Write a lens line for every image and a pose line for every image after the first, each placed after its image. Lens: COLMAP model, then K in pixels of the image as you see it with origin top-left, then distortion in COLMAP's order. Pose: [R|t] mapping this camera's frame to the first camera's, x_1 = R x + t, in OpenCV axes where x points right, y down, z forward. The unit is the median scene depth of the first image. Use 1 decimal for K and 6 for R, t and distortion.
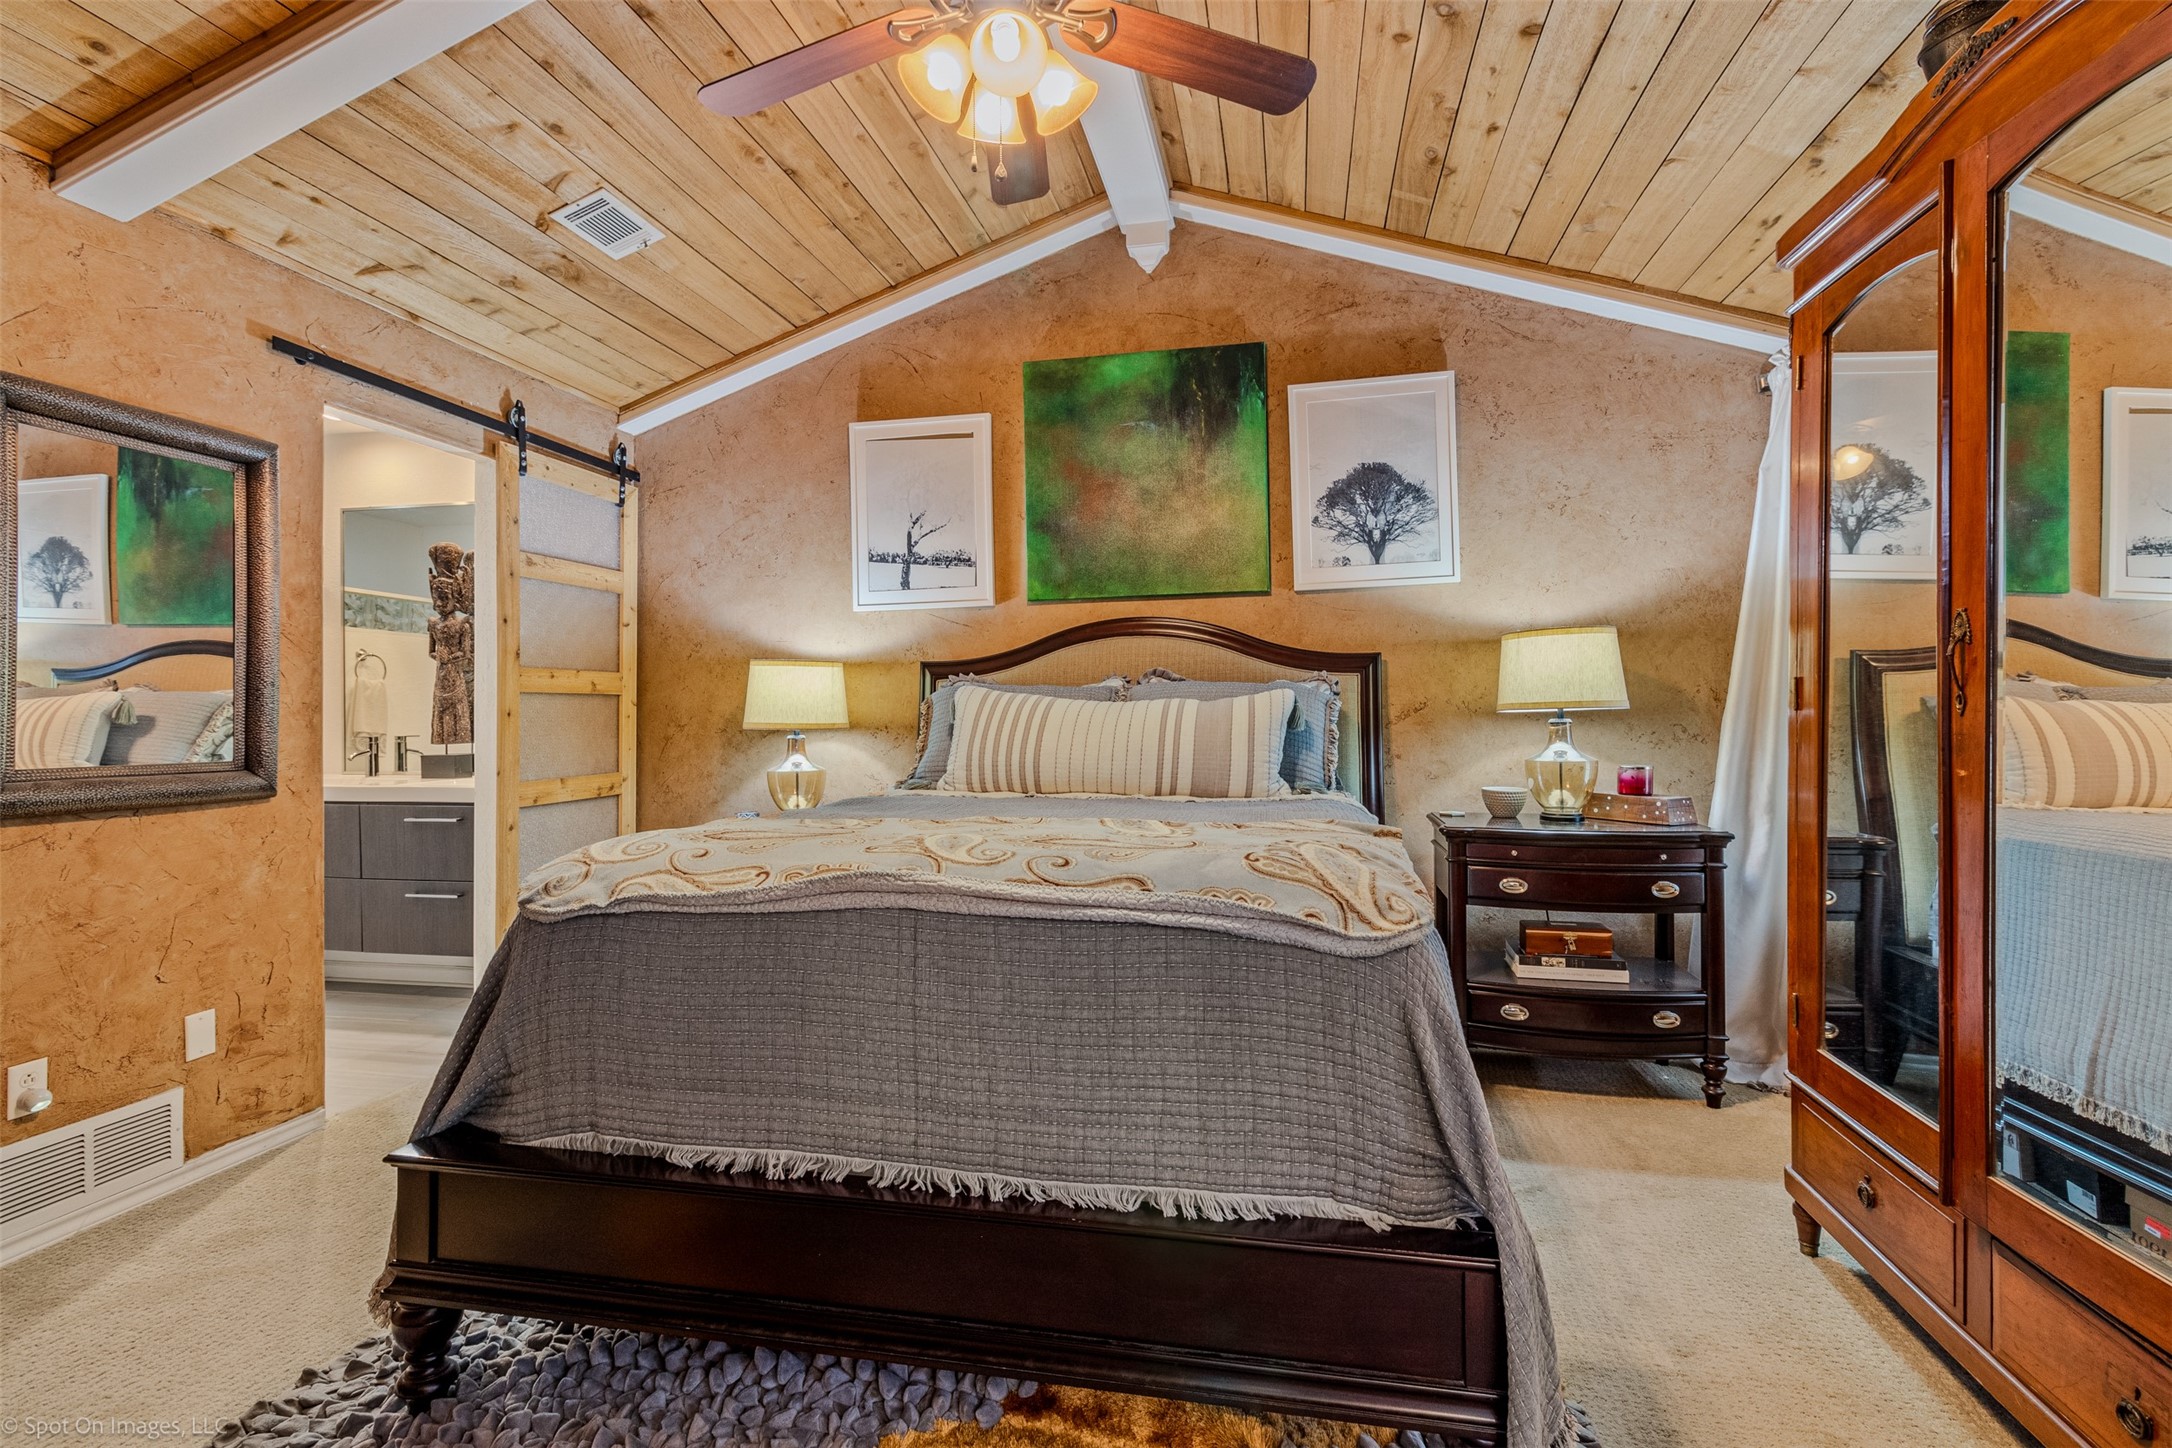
lens RADIAL K [[1008.0, 0, 1094.5], [0, 1008.0, 714.1], [0, 0, 1]] dist [0.000068, 0.001299]
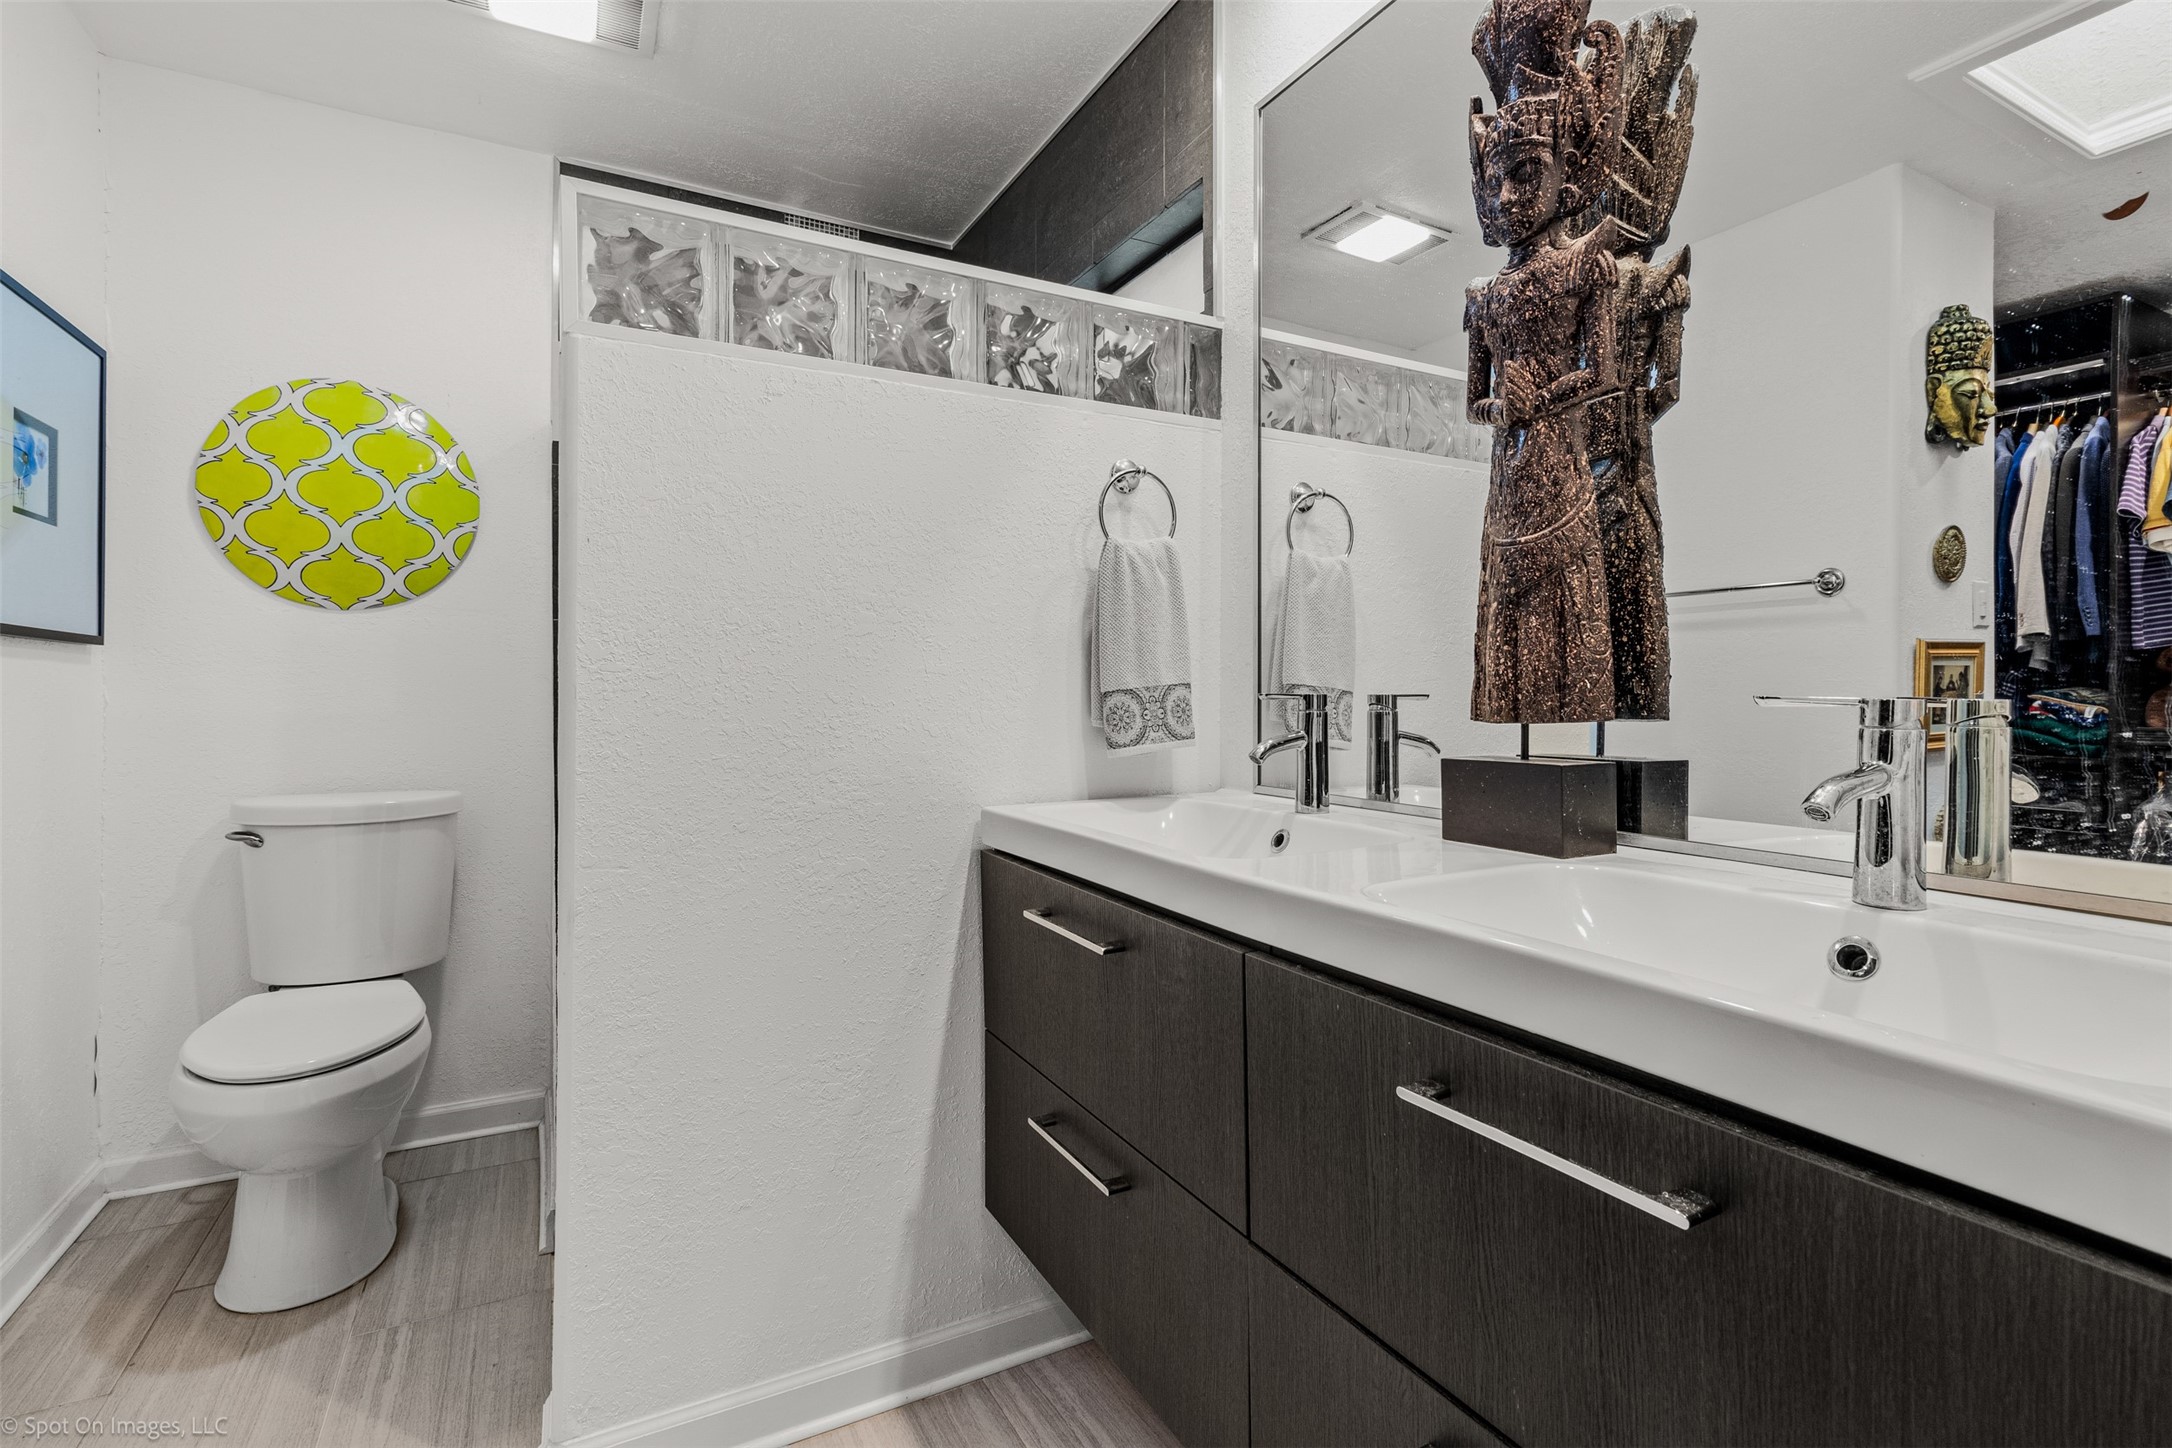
lens RADIAL K [[1008.0, 0, 1092.6], [0, 1008.0, 706.1], [0, 0, 1]] dist [0.000068, 0.001299]
pose [[0.634845, 0.010208, -0.772572, -0.505360], [-0.003537, 0.999941, 0.010305, 0.023259], [0.772631, -0.003810, 0.634844, 0.734503]]
